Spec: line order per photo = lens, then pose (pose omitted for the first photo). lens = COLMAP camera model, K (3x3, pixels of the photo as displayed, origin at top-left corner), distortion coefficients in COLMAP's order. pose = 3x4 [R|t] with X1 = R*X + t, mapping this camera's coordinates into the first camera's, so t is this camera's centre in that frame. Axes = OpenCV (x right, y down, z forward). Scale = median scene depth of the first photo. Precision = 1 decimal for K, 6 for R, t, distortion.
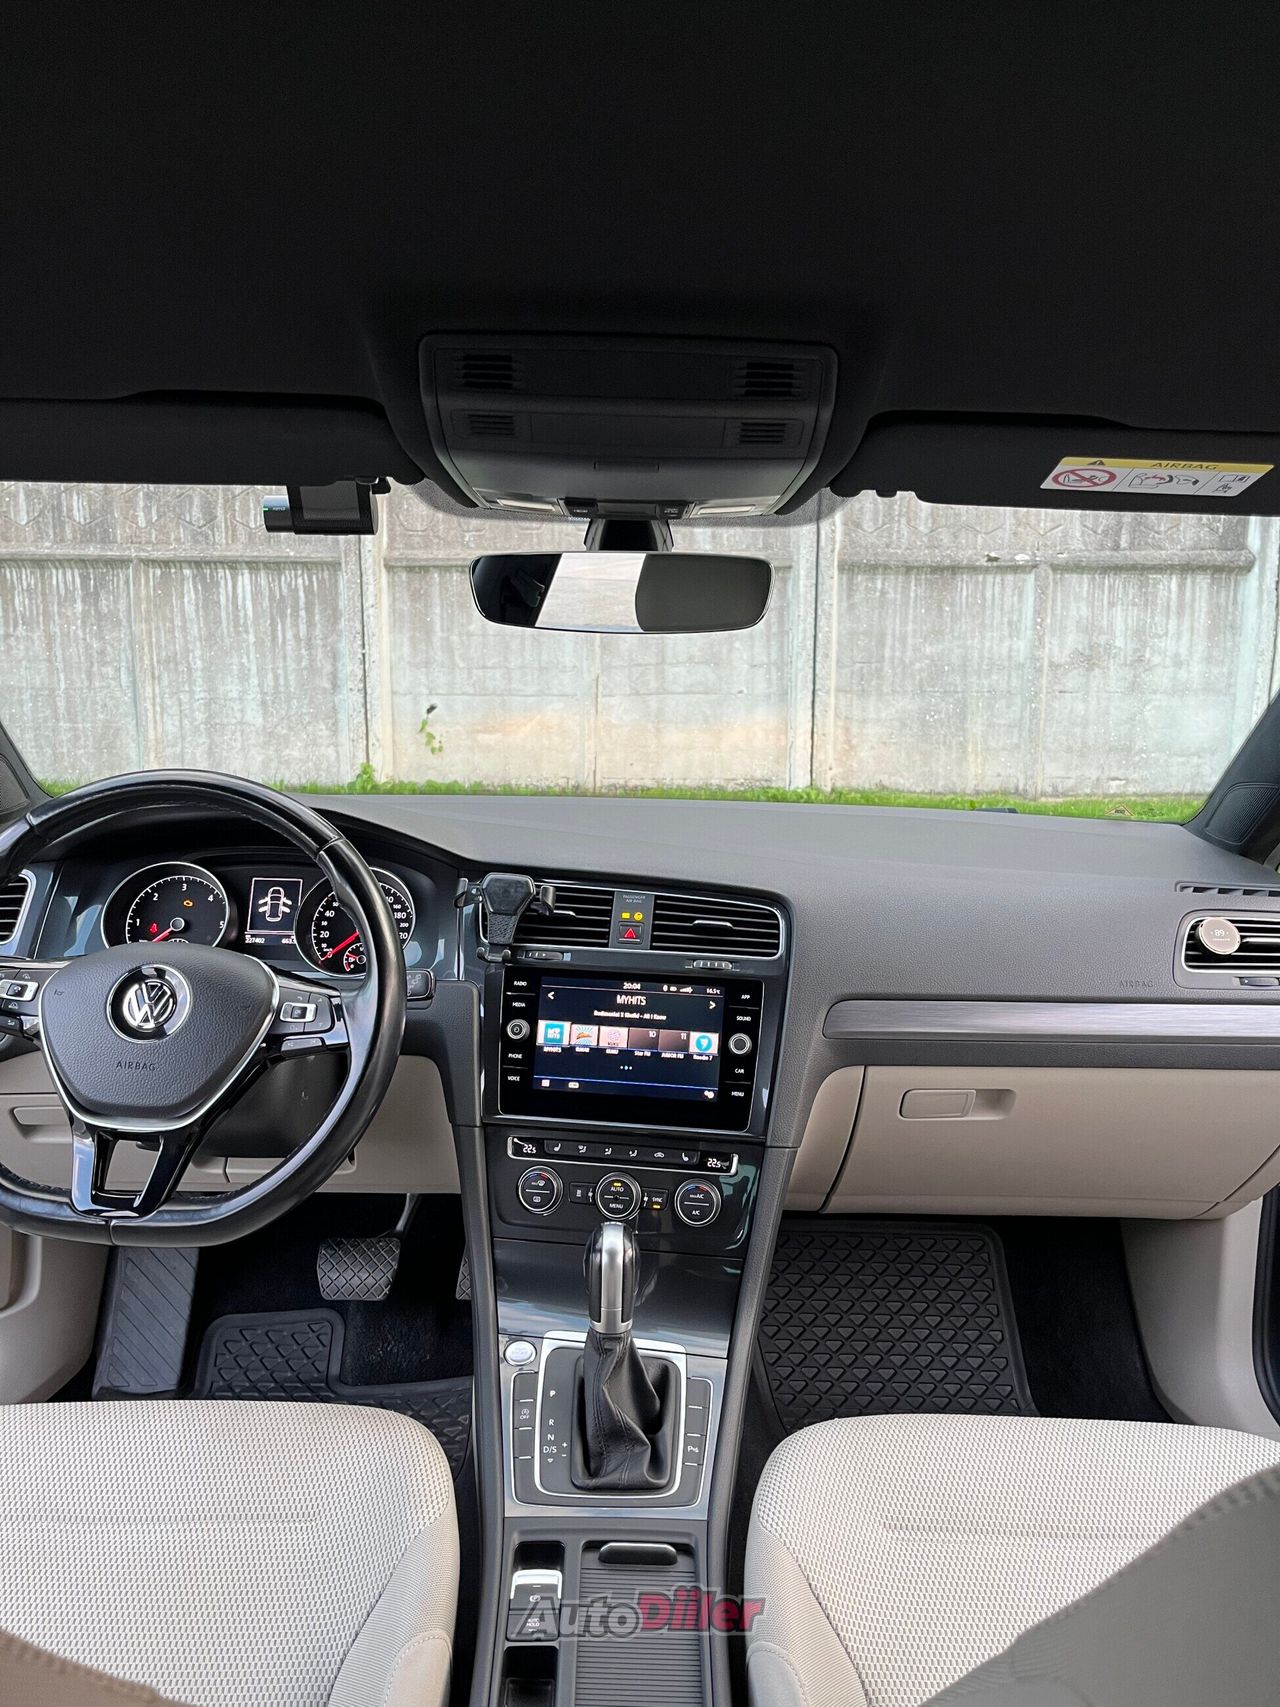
lens RADIAL K [[1297.2, 0, 642.8], [0, 1297.2, 847.7], [0, 0, 1]] dist [0.015971, 0.000863]
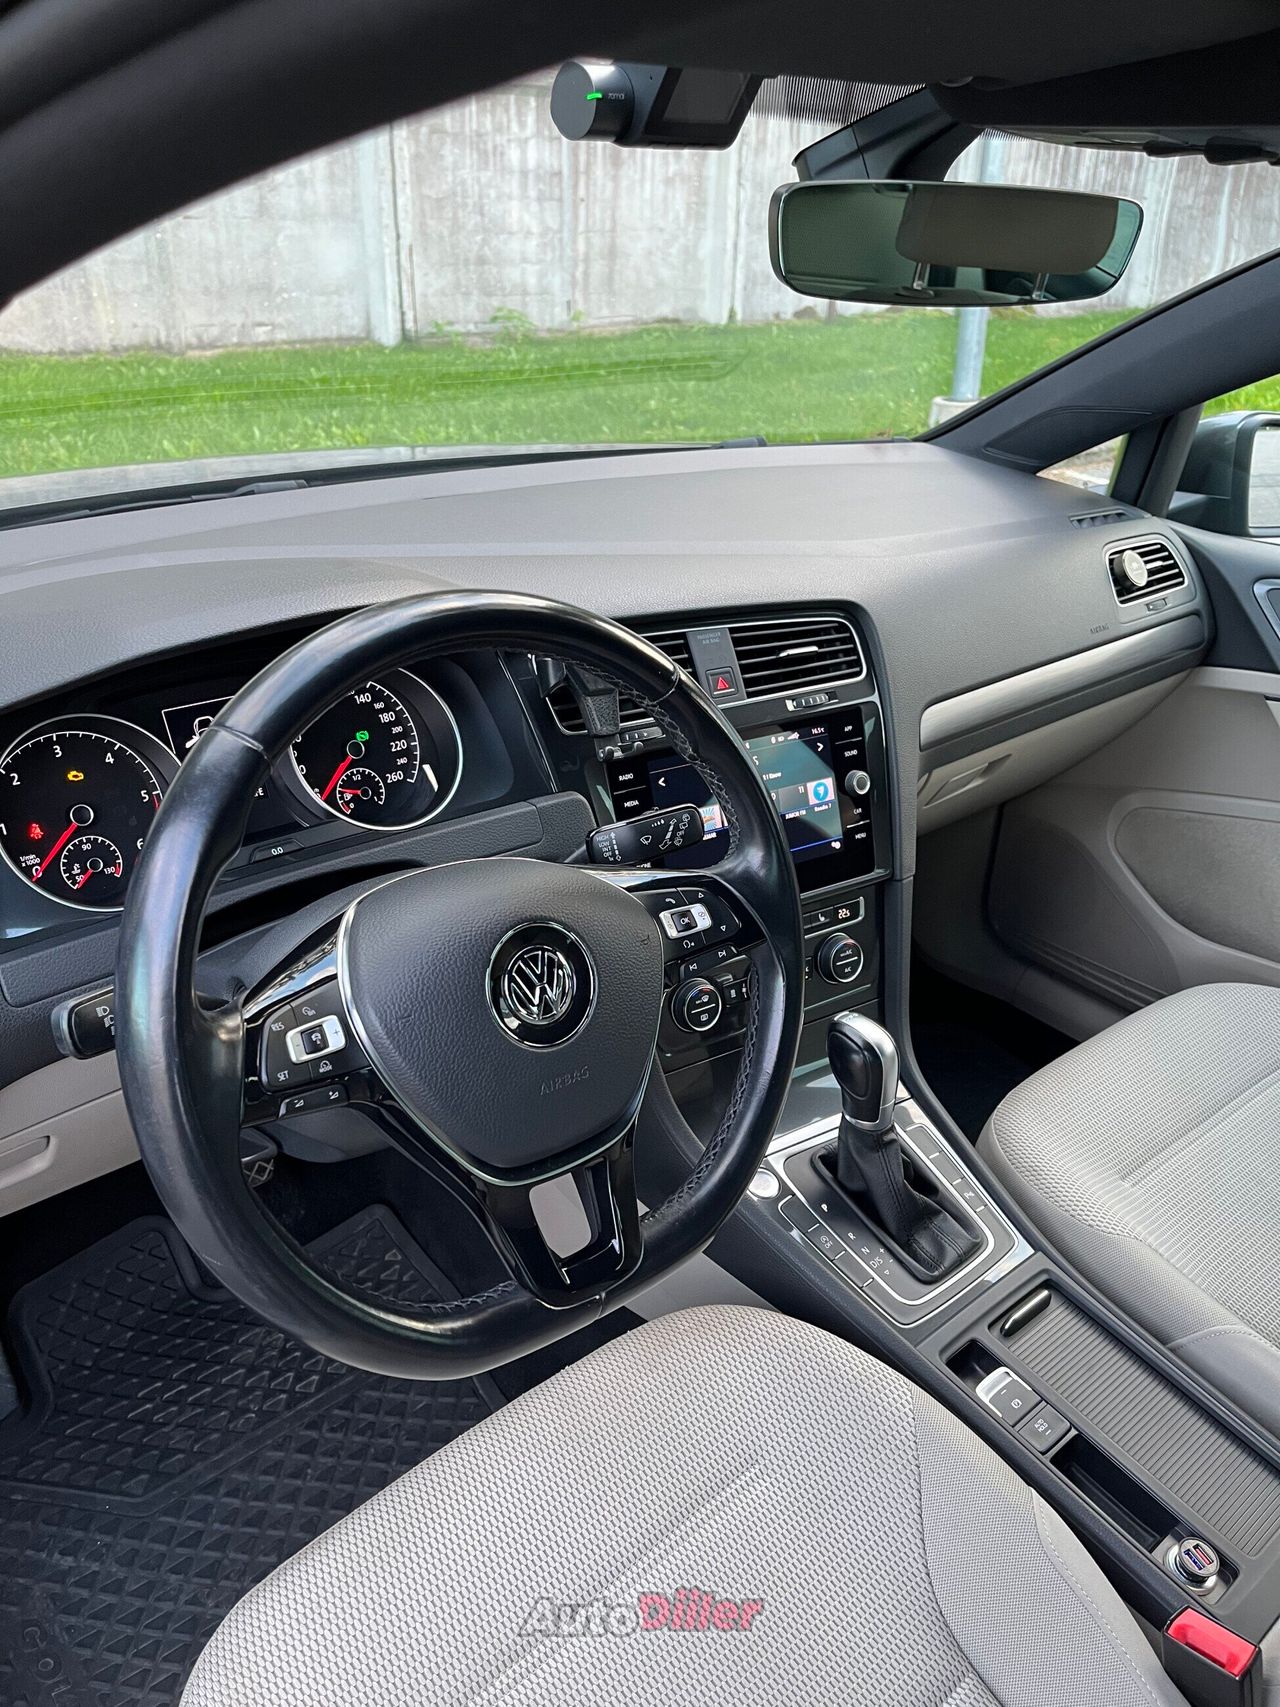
lens RADIAL K [[1293.2, 0, 633.0], [0, 1293.2, 865.8], [0, 0, 1]] dist [0.060429, -0.091225]
pose [[0.764582, -0.289685, 0.575758, -0.082001], [0.073206, 0.926554, 0.368969, -0.019424], [-0.640356, -0.239958, 0.729633, 0.062520]]
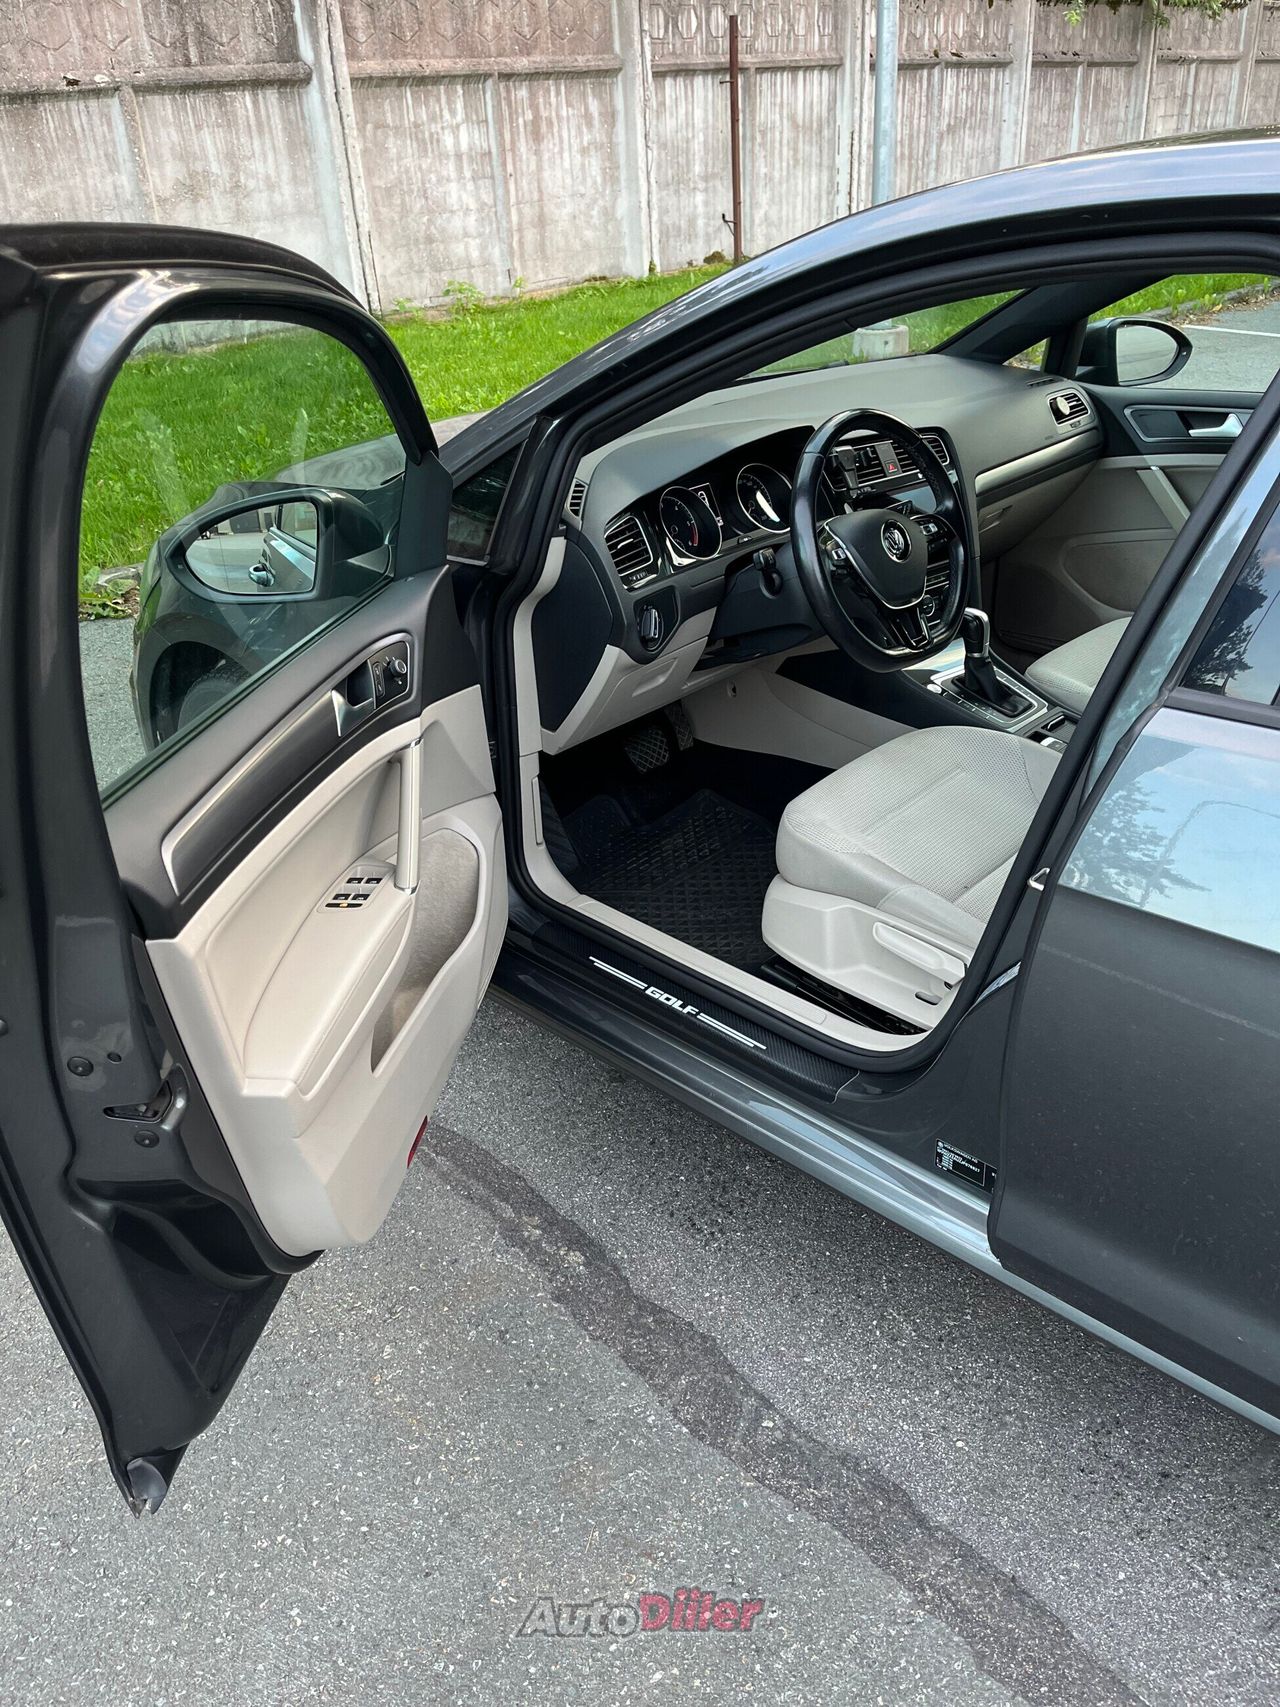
lens RADIAL K [[1299.7, 0, 647.0], [0, 1299.7, 861.3], [0, 0, 1]] dist [0.128730, -0.190416]
pose [[0.686366, -0.392571, 0.612201, -0.233926], [0.159958, 0.902671, 0.399498, -0.033345], [-0.709448, -0.176276, 0.682357, -0.014431]]
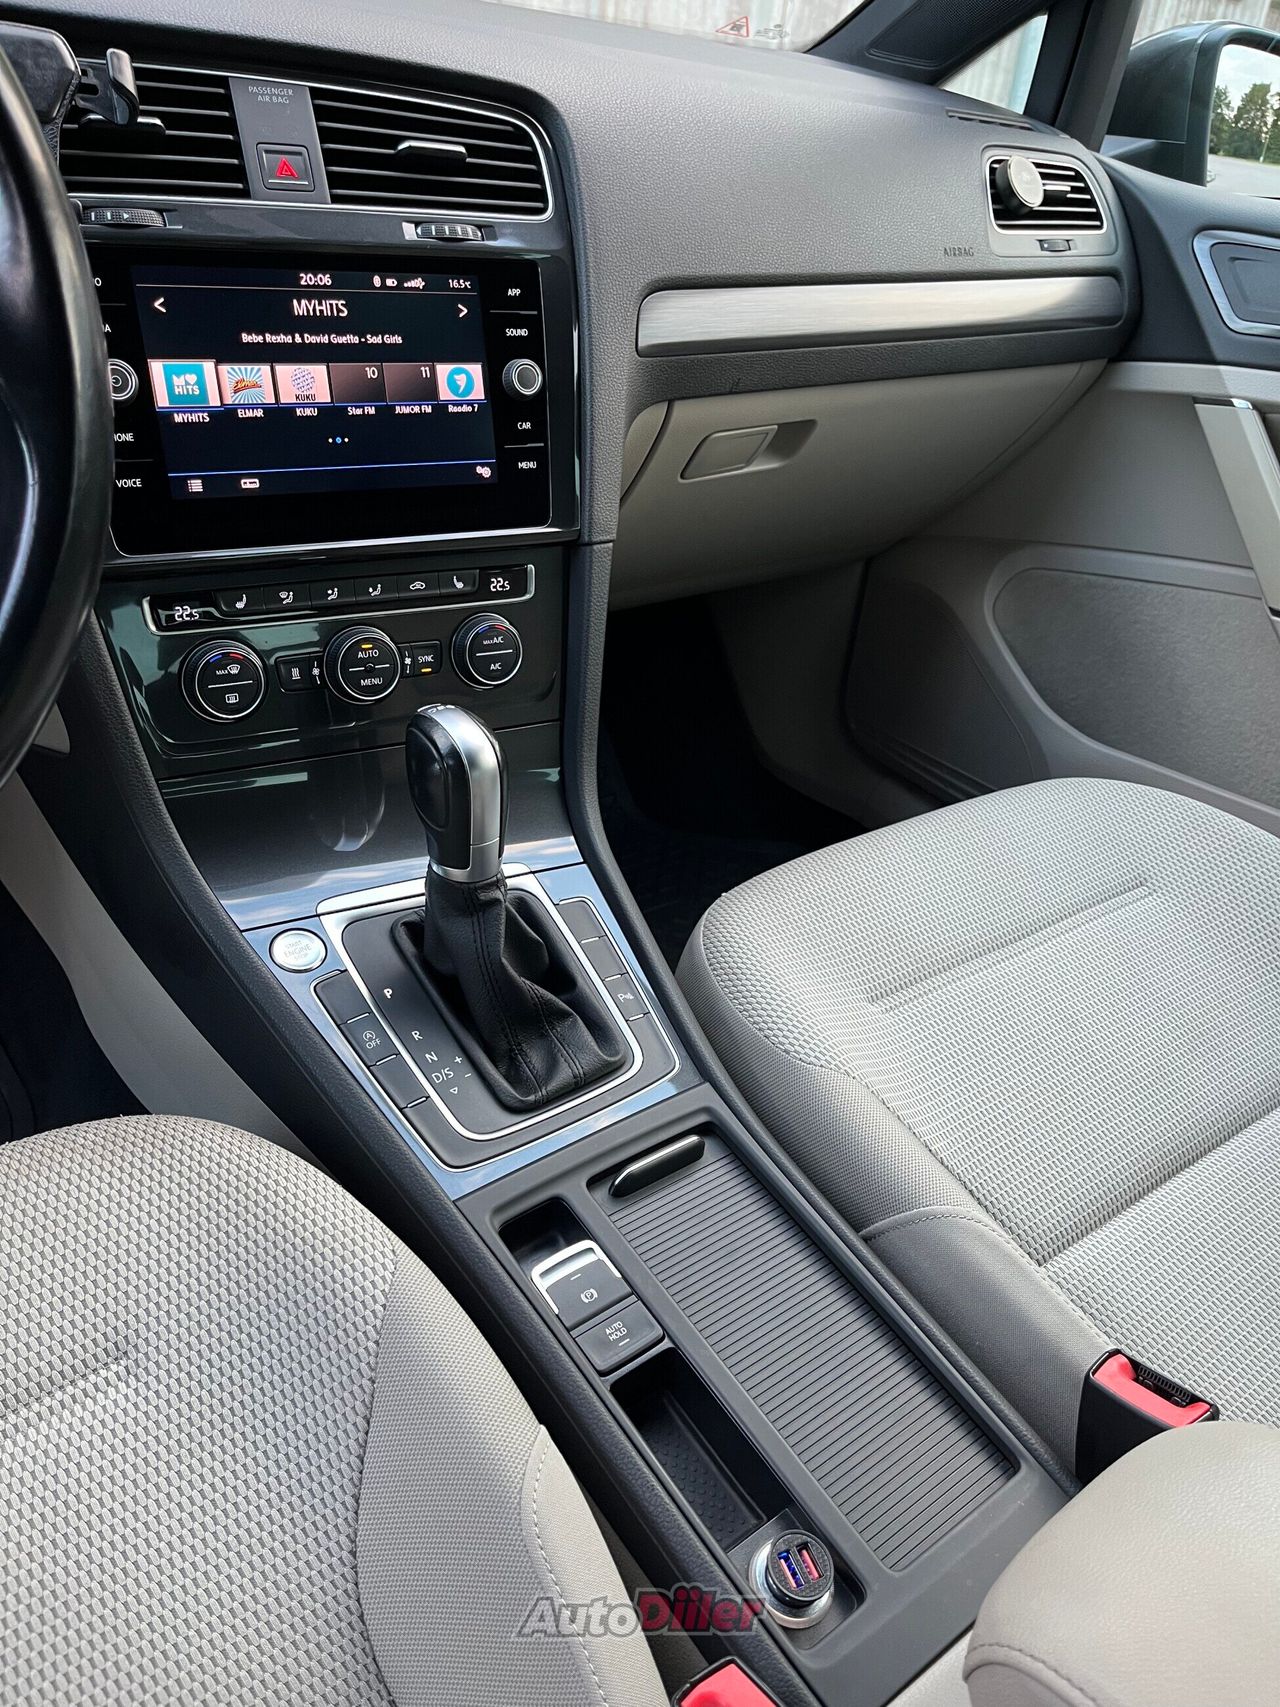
lens RADIAL K [[1295.9, 0, 643.2], [0, 1295.9, 857.4], [0, 0, 1]] dist [0.062204, -0.094240]
pose [[0.788365, -0.272669, 0.551482, -0.038471], [0.000433, 0.896662, 0.442717, 0.012054], [-0.615208, -0.348783, 0.707015, 0.067553]]
